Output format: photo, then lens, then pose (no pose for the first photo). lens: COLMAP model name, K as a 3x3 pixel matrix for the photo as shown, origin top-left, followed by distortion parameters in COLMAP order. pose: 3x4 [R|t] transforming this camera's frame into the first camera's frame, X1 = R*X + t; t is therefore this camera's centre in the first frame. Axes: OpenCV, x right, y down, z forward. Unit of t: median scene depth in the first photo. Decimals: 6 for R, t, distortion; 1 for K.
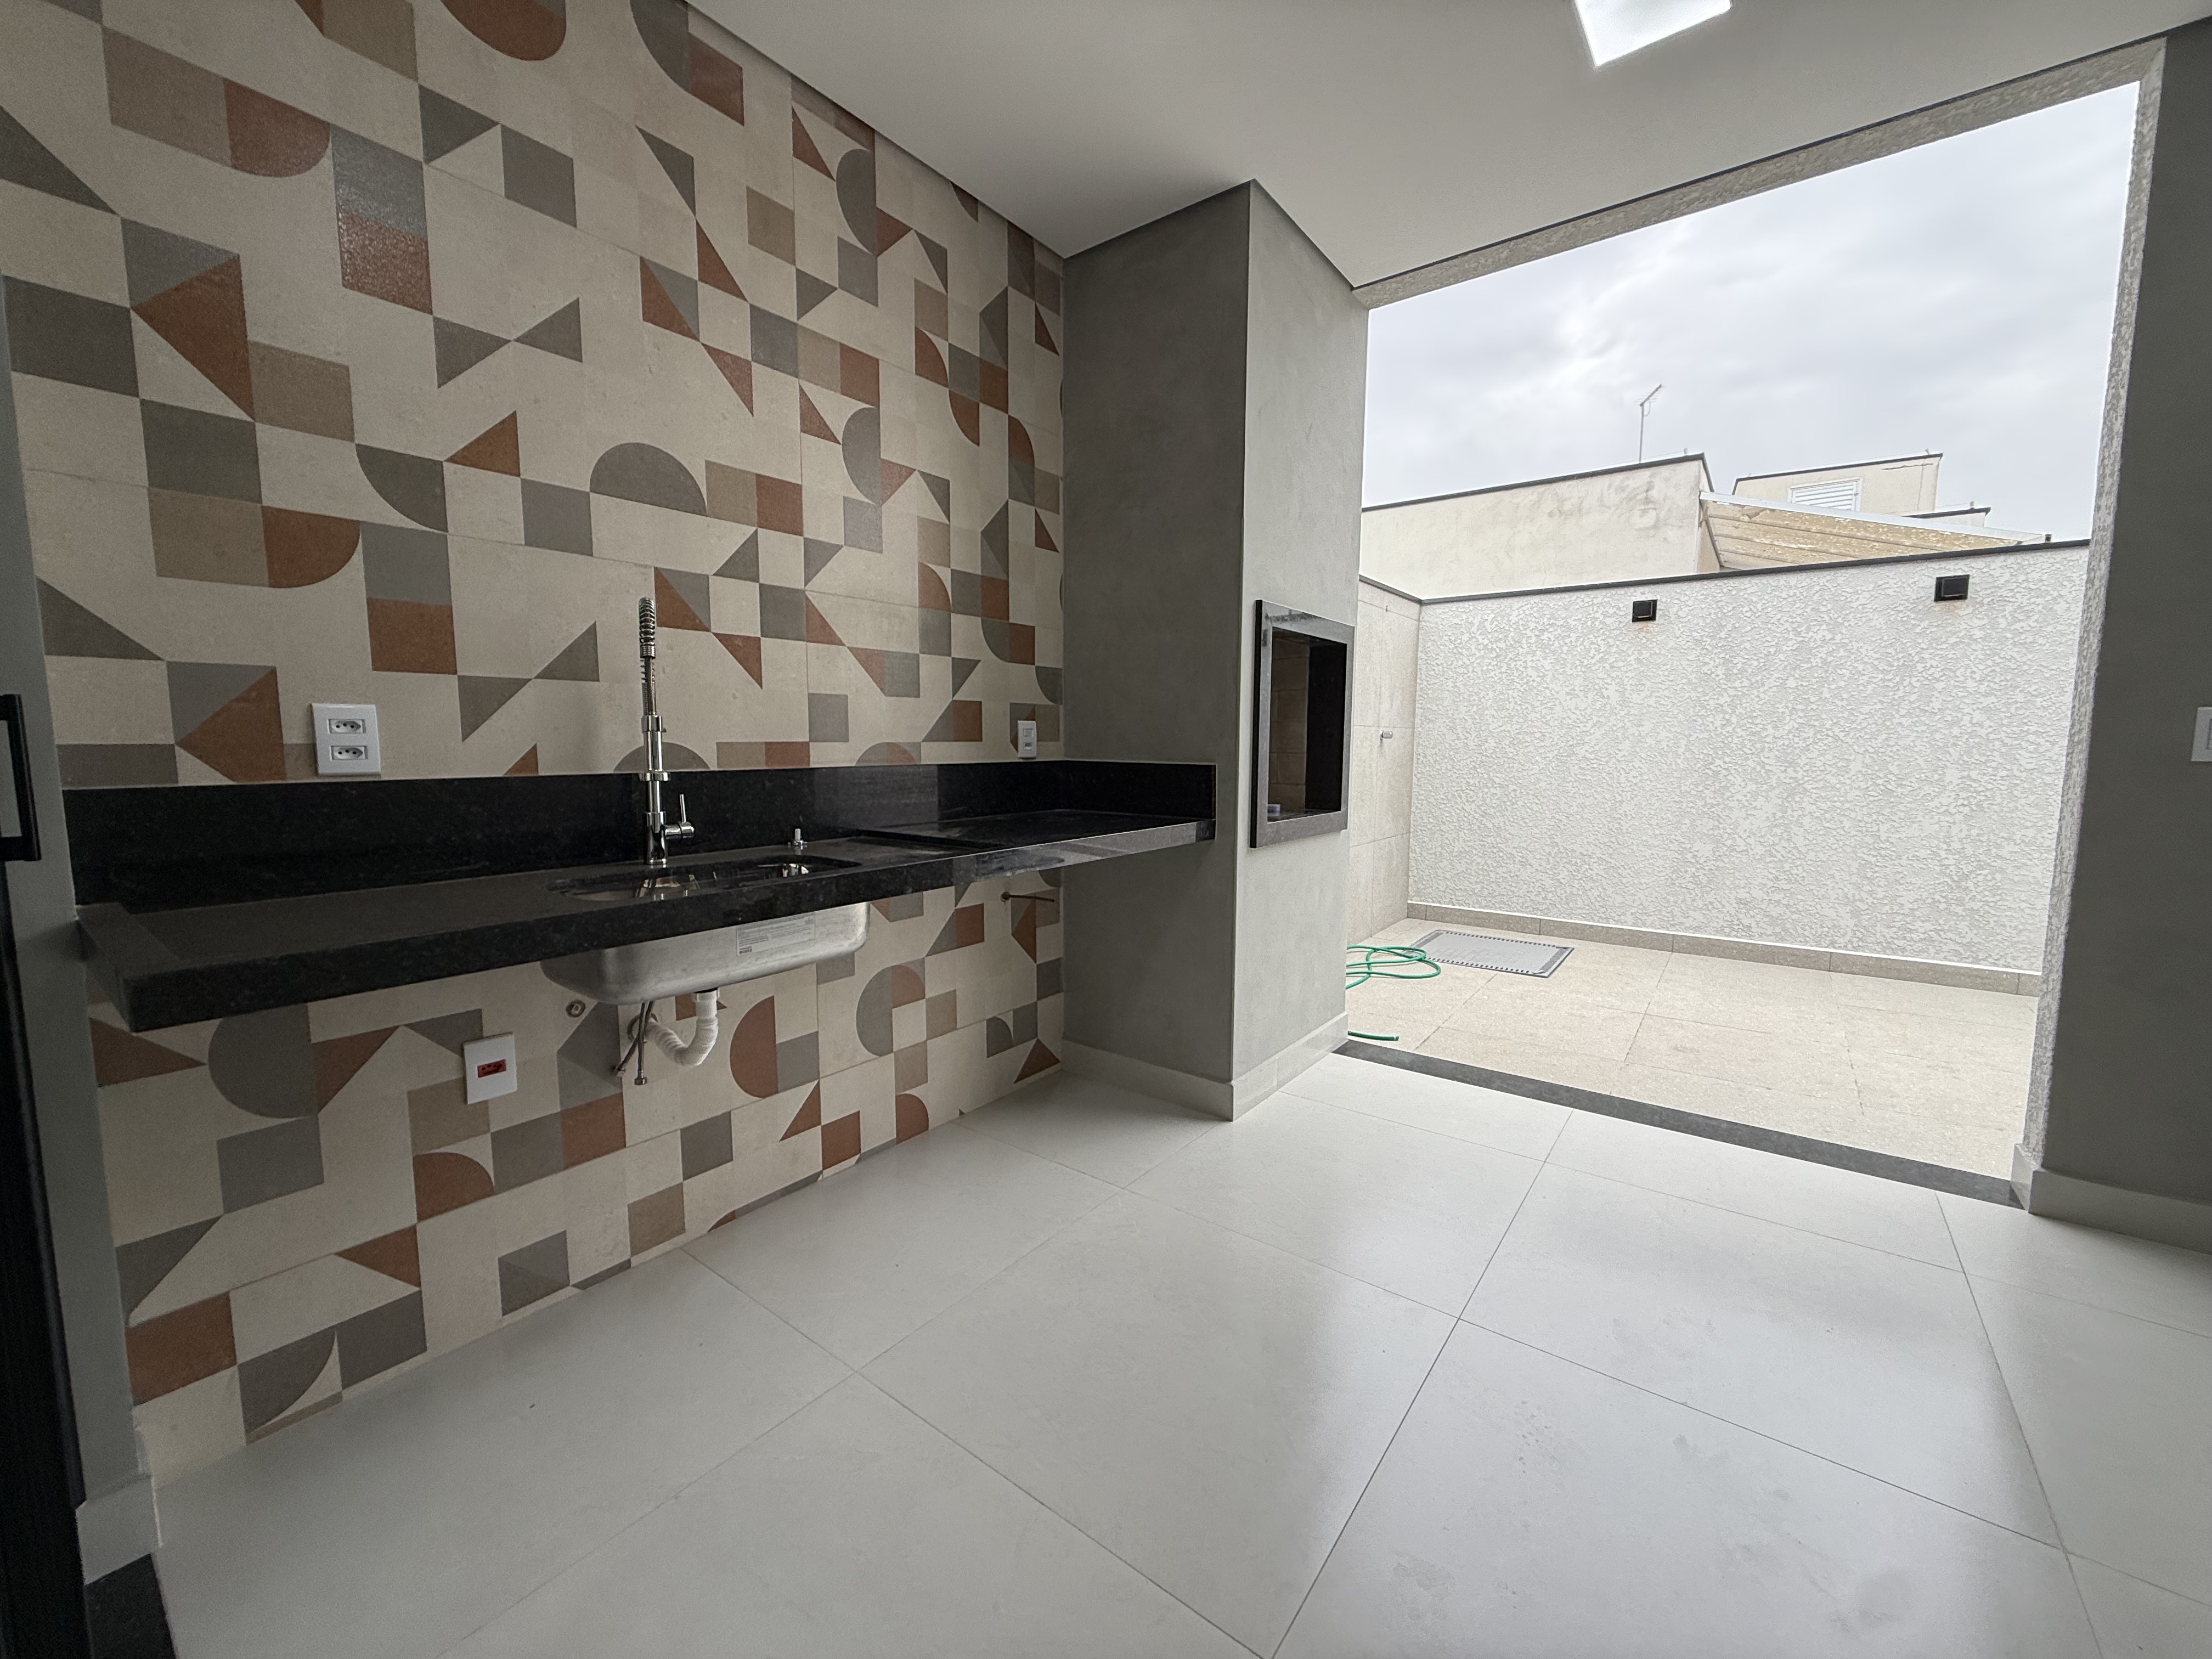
lens RADIAL K [[877.0, 0, 1100.0], [0, 877.0, 825.7], [0, 0, 1]] dist [0.002317, -0.000497]
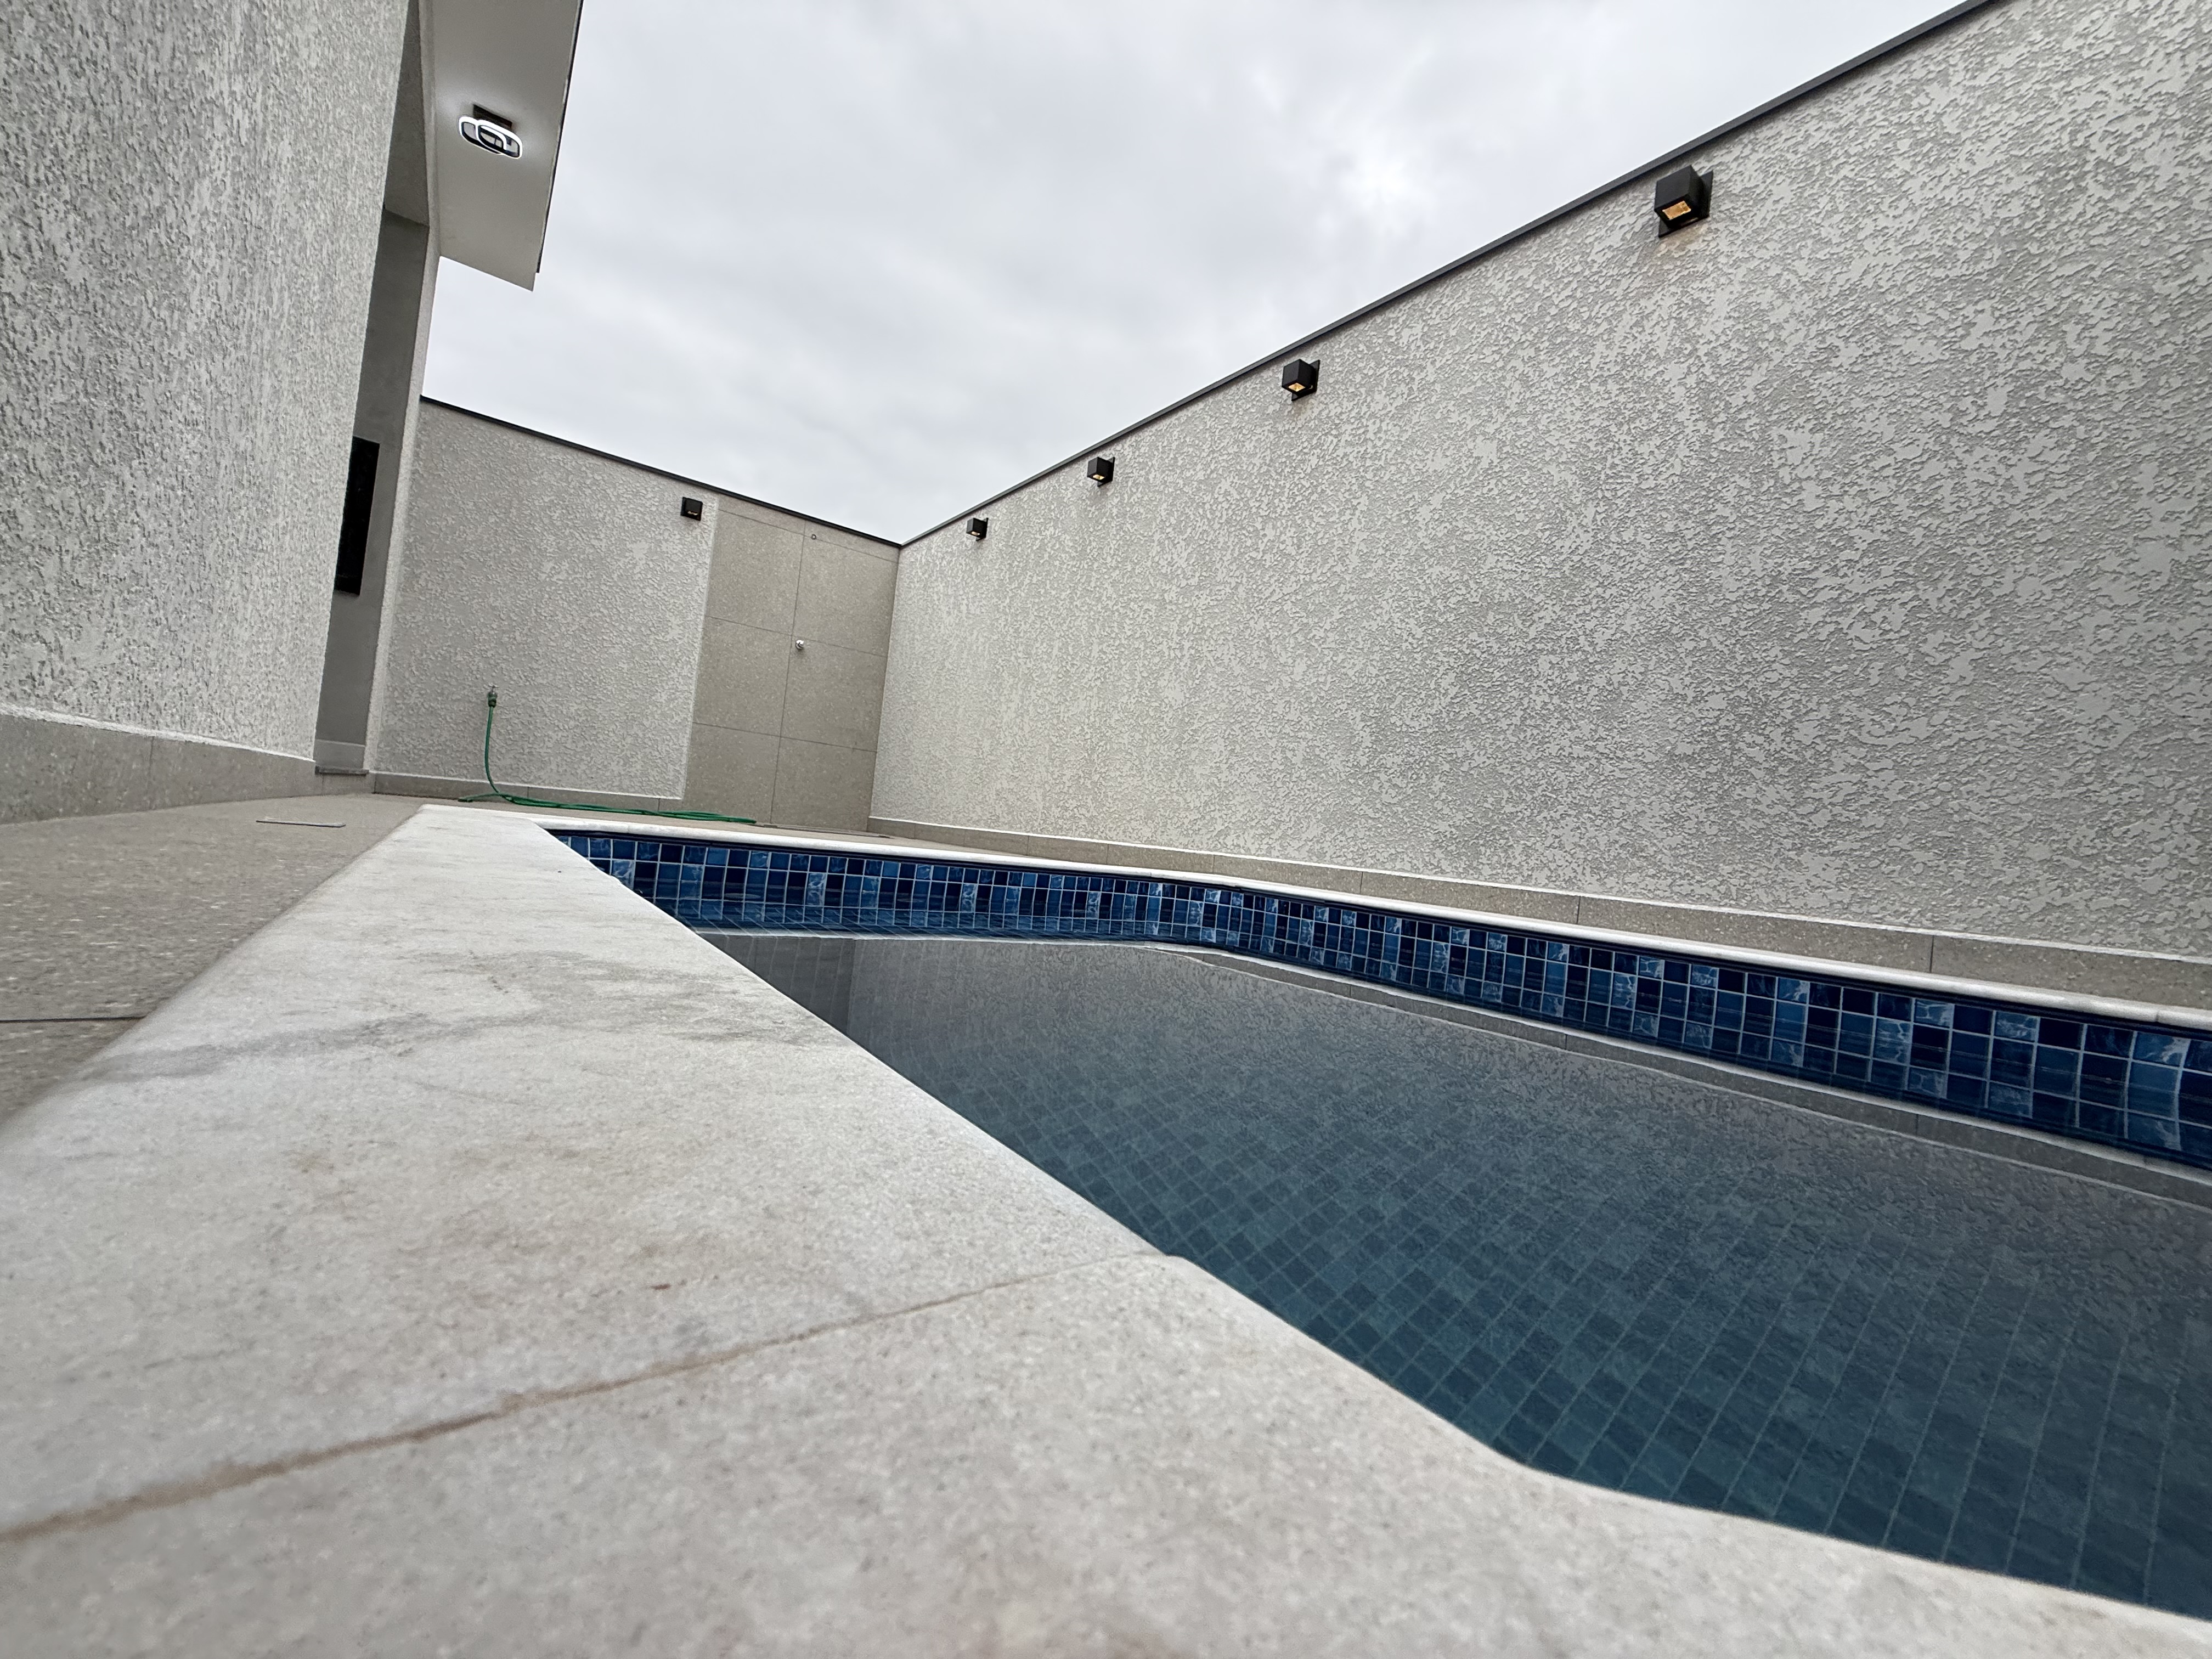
lens RADIAL K [[874.7, 0, 1094.0], [0, 874.7, 813.6], [0, 0, 1]] dist [0.000497, -0.000607]
pose [[0.953097, 0.092605, -0.288149, 2.111721], [-0.134734, 0.982323, -0.129957, 0.422706], [0.271021, 0.162685, 0.948726, 0.142647]]
